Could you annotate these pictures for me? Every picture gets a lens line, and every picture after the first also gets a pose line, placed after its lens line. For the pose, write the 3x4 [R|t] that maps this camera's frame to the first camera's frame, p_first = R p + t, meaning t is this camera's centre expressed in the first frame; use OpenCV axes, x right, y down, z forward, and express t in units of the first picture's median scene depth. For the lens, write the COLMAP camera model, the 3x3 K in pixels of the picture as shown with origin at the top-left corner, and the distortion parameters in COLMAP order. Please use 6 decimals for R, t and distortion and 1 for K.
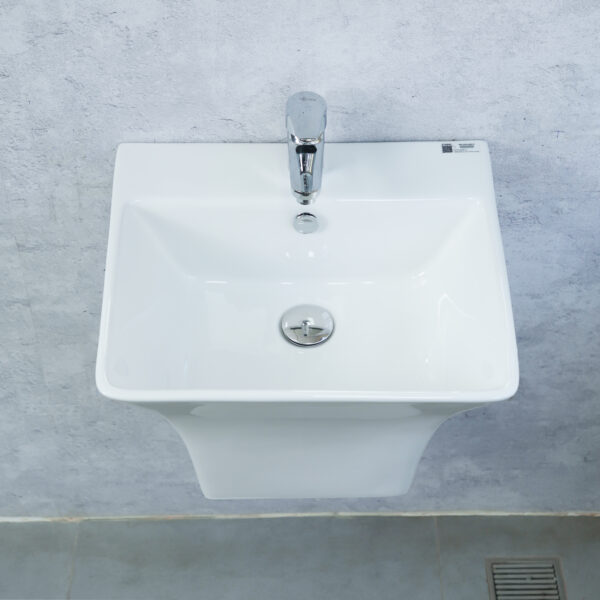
lens RADIAL K [[1467.8, 0, 298.5], [0, 1467.8, 296.7], [0, 0, 1]] dist [0.255584, 0.000000]
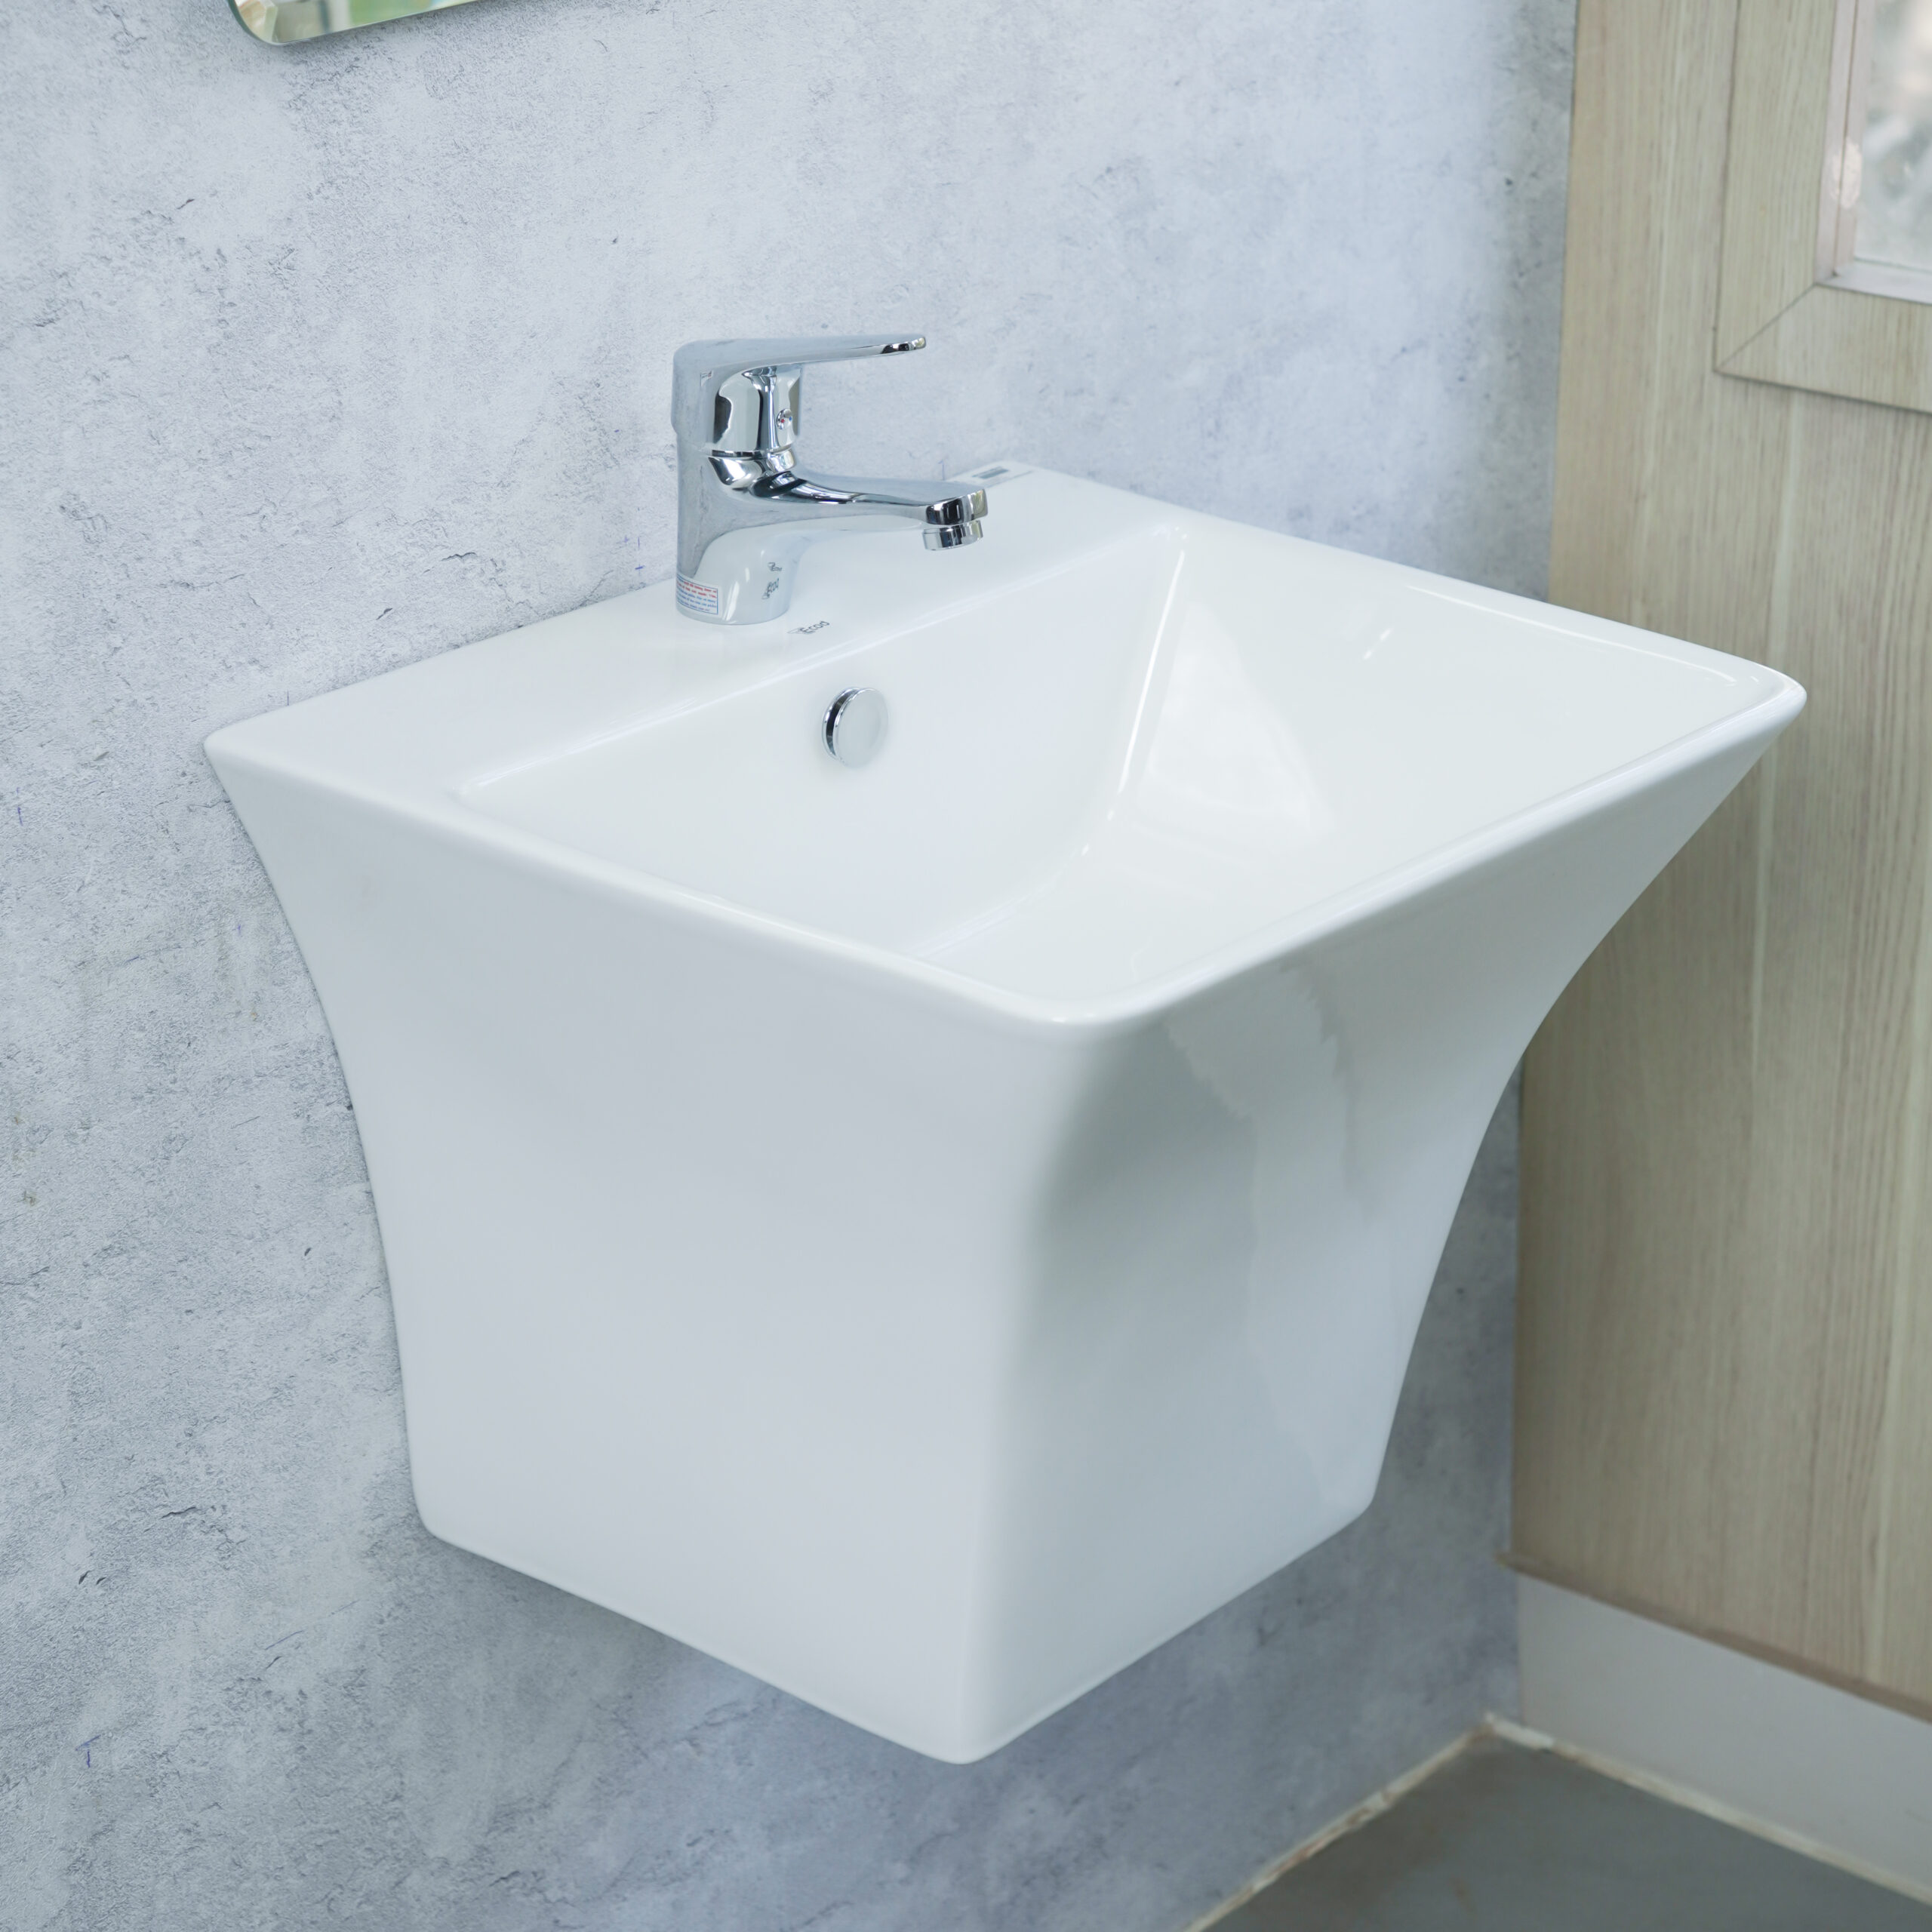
lens RADIAL K [[5142.0, 0, 966.5], [0, 5142.0, 958.8], [0, 0, 1]] dist [0.393845, 0.000000]
pose [[0.648148, -0.286455, 0.705583, -0.756792], [0.551880, 0.815134, -0.176026, 0.193695], [-0.524722, 0.503488, 0.686416, 0.246283]]
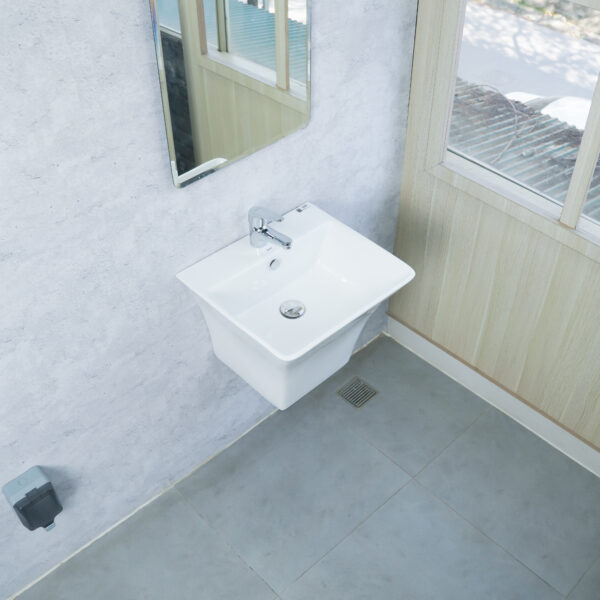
lens RADIAL K [[710.8, 0, 298.6], [0, 710.8, 298.3], [0, 0, 1]] dist [-0.174379, 0.000000]
pose [[0.732233, -0.458355, 0.503731, -0.495715], [0.493974, 0.866614, 0.070500, -0.061573], [-0.468855, 0.197207, 0.860979, 0.109109]]
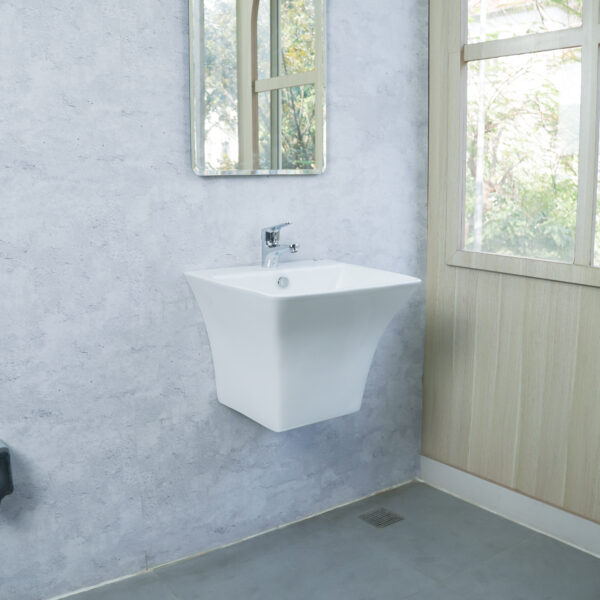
lens RADIAL K [[710.8, 0, 297.2], [0, 710.8, 297.6], [0, 0, 1]] dist [-0.174379, 0.000000]
pose [[0.815068, -0.102388, 0.570246, -0.557036], [0.420793, 0.781178, -0.461189, 0.441930], [-0.398243, 0.615856, 0.679797, 0.295075]]
